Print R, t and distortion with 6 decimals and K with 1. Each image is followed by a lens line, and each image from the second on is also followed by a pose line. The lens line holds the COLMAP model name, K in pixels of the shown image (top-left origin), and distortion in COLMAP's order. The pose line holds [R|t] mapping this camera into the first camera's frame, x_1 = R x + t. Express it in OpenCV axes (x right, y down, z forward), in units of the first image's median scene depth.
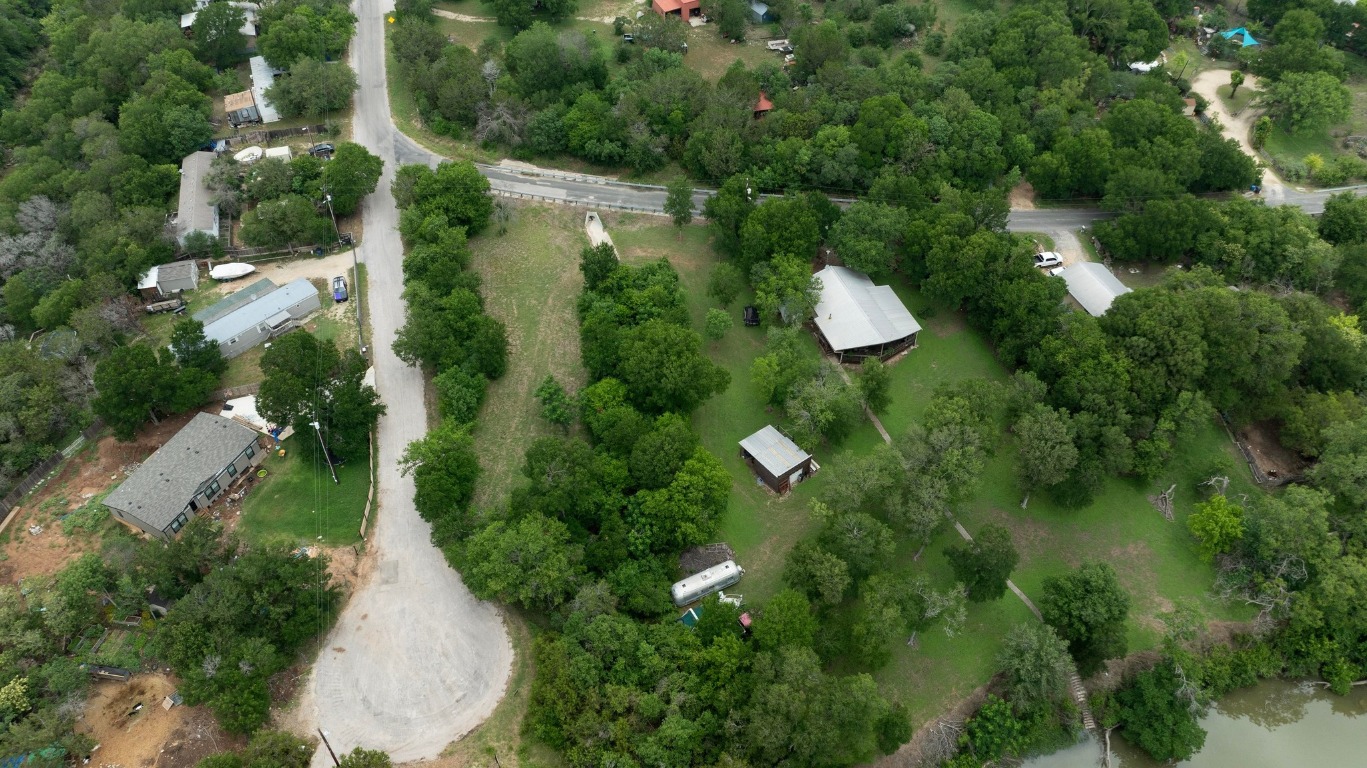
lens RADIAL K [[971.7, 0, 685.6], [0, 971.7, 382.0], [0, 0, 1]] dist [-0.032156, 0.030359]
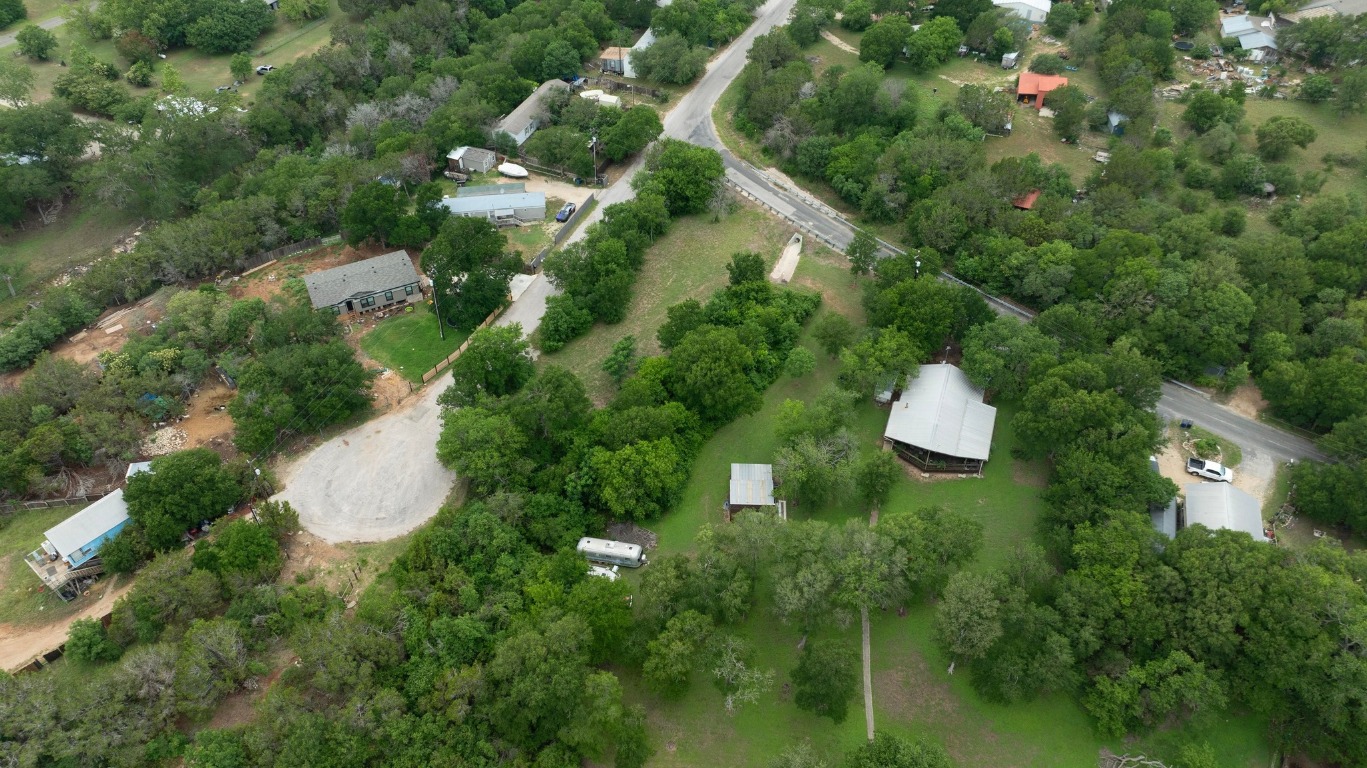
lens RADIAL K [[971.7, 0, 683.4], [0, 971.7, 381.7], [0, 0, 1]] dist [-0.032156, 0.030359]
pose [[0.779000, 0.417702, -0.467637, 0.386755], [-0.441026, 0.895145, 0.064889, -0.049704], [0.445708, 0.155692, 0.881535, 0.052434]]
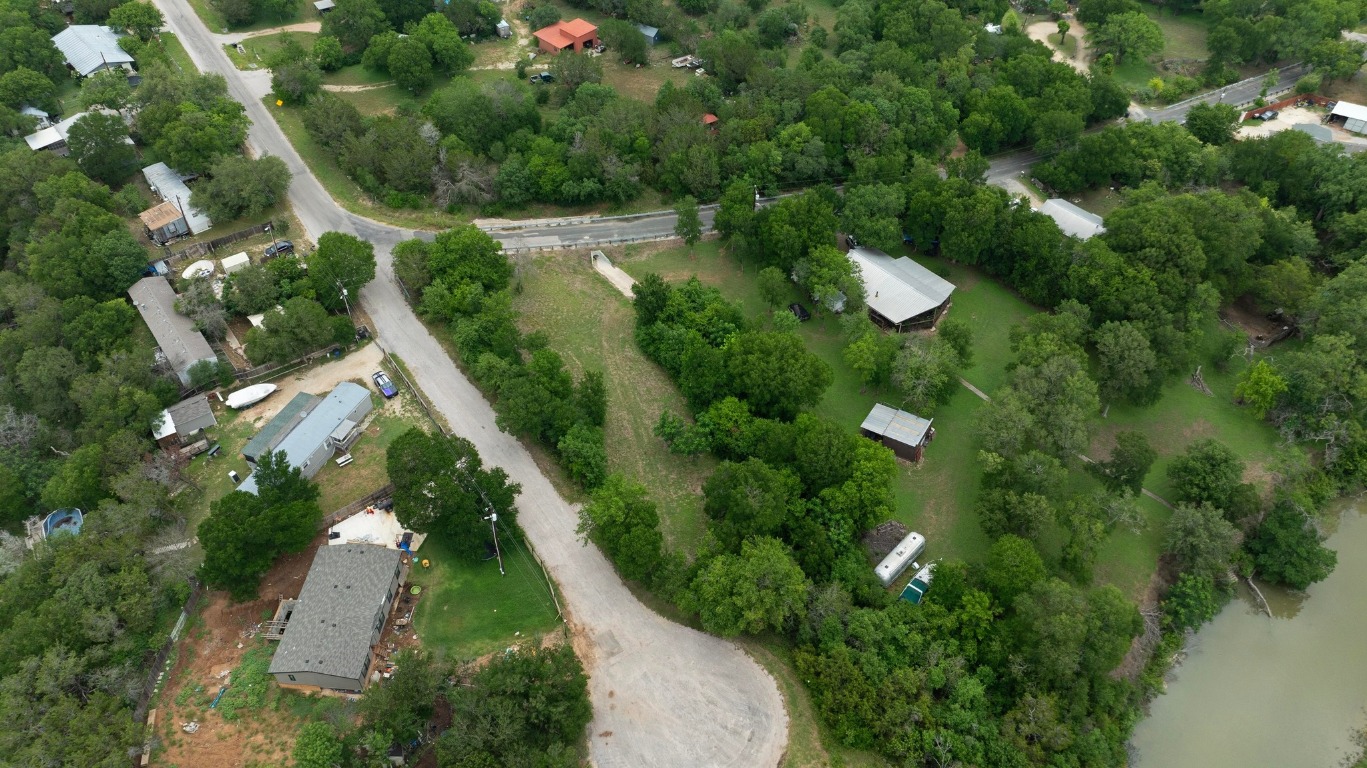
lens RADIAL K [[971.7, 0, 687.0], [0, 971.7, 383.9], [0, 0, 1]] dist [-0.032156, 0.030359]
pose [[0.935050, -0.243645, 0.257525, -0.318899], [0.250108, 0.968186, 0.007883, -0.030902], [-0.251253, 0.057038, 0.966239, 0.031010]]
